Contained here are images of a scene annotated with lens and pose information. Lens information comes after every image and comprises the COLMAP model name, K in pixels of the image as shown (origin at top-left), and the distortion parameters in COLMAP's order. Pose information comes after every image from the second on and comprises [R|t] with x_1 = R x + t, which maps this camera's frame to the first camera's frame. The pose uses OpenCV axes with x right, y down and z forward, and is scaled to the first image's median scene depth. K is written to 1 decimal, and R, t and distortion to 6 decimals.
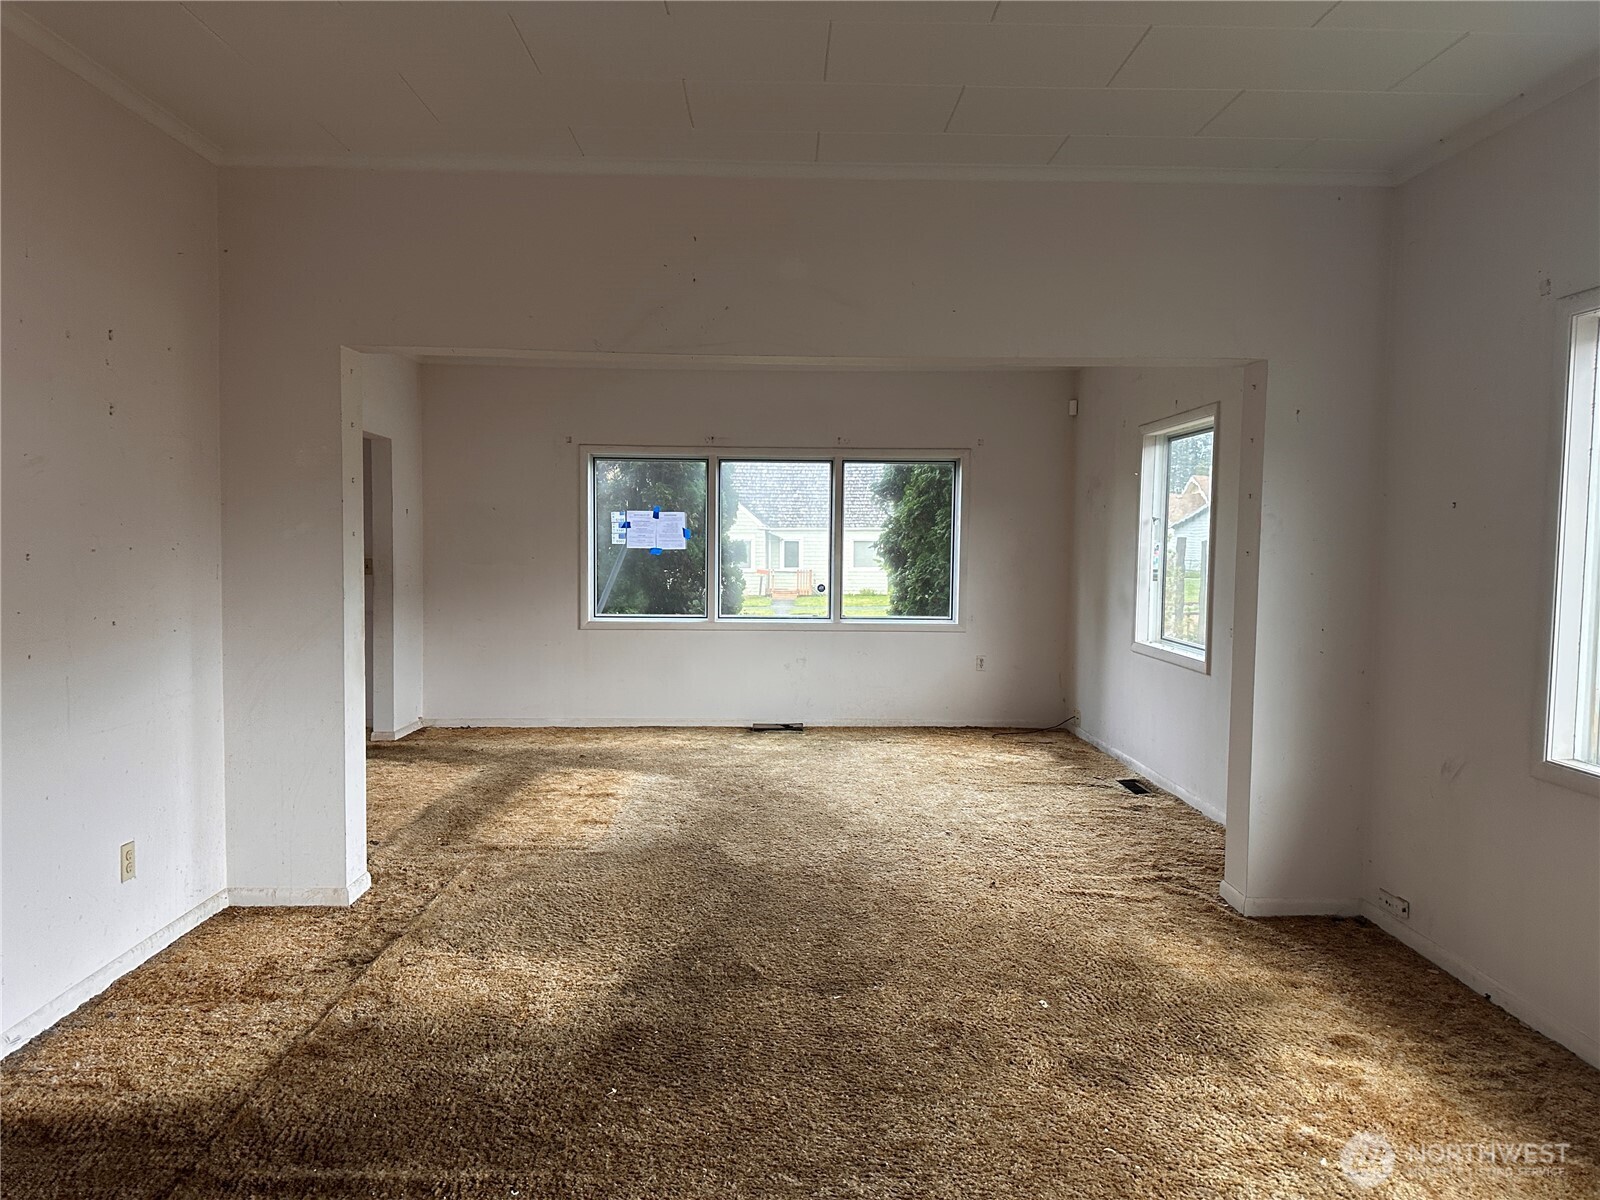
lens RADIAL K [[1127.7, 0, 796.8], [0, 1127.7, 602.4], [0, 0, 1]] dist [0.018374, -0.024030]
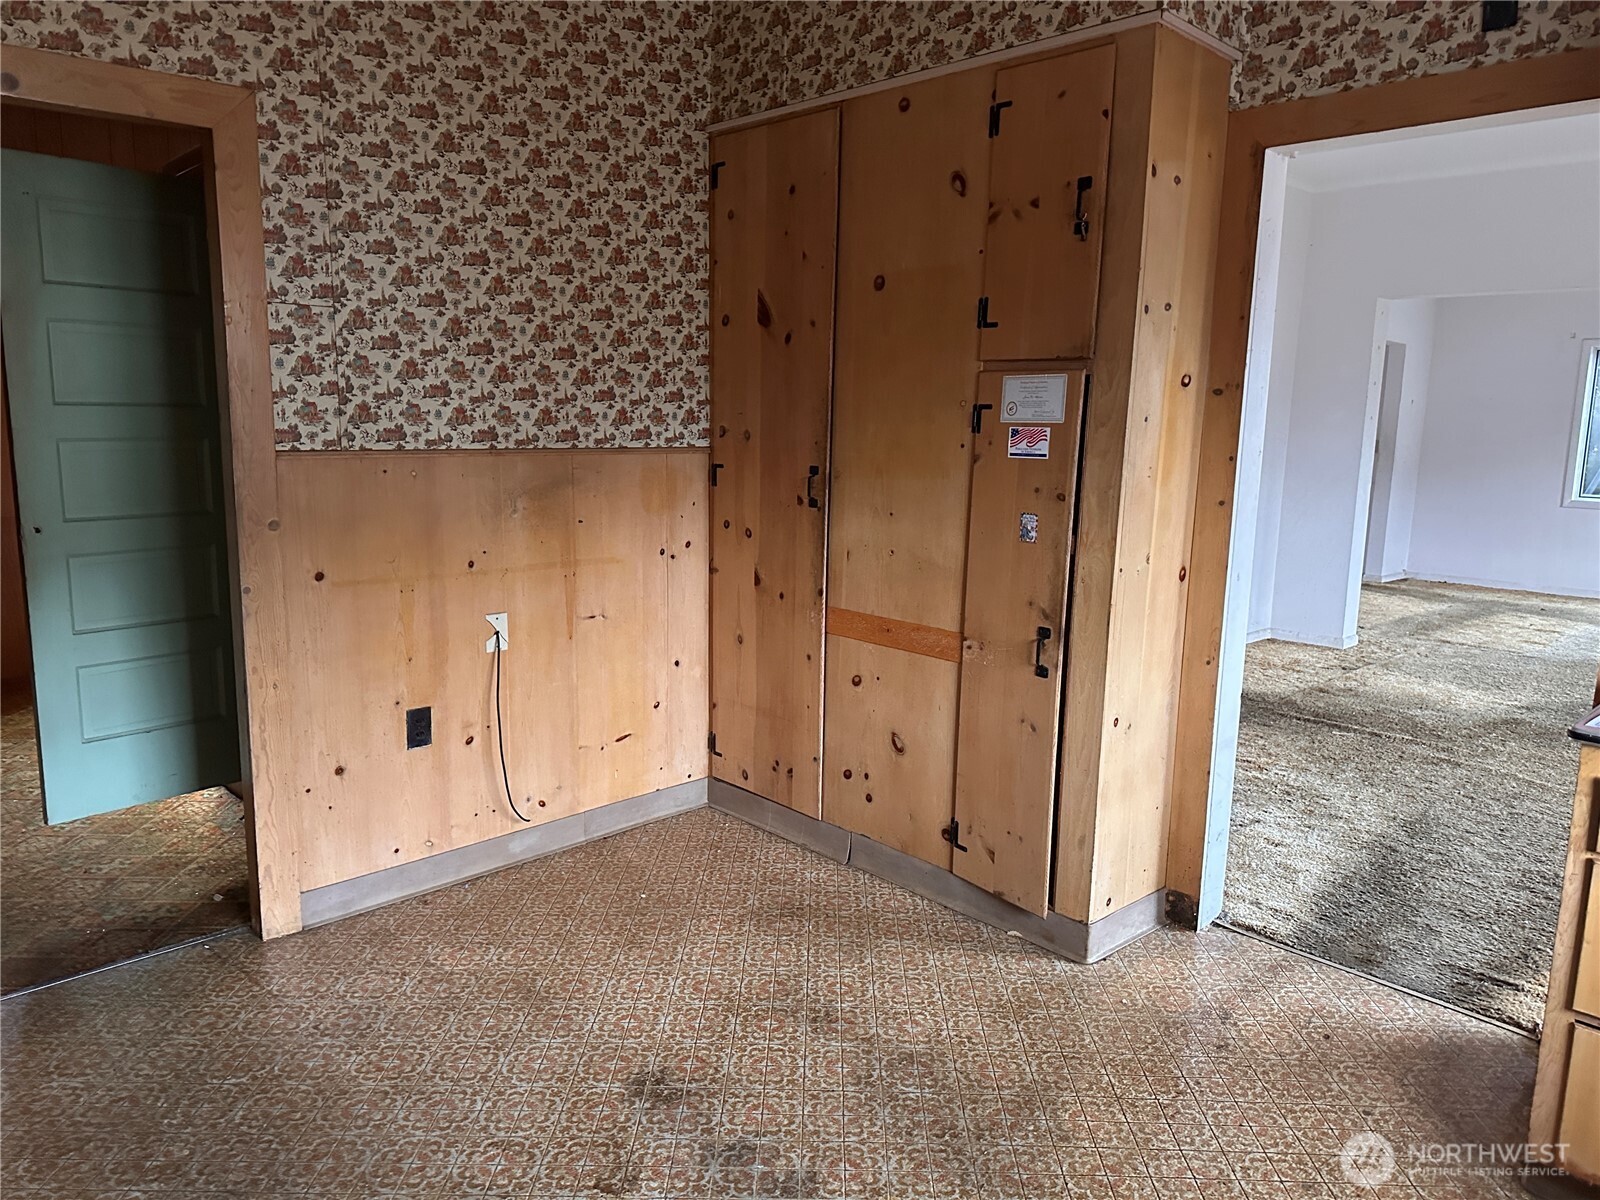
lens RADIAL K [[1127.7, 0, 793.7], [0, 1127.7, 599.2], [0, 0, 1]] dist [0.018374, -0.024030]
pose [[0.674905, 0.121350, -0.727859, 0.192710], [-0.057716, 0.992044, 0.111879, 0.045978], [0.735644, -0.033498, 0.676539, -0.531059]]
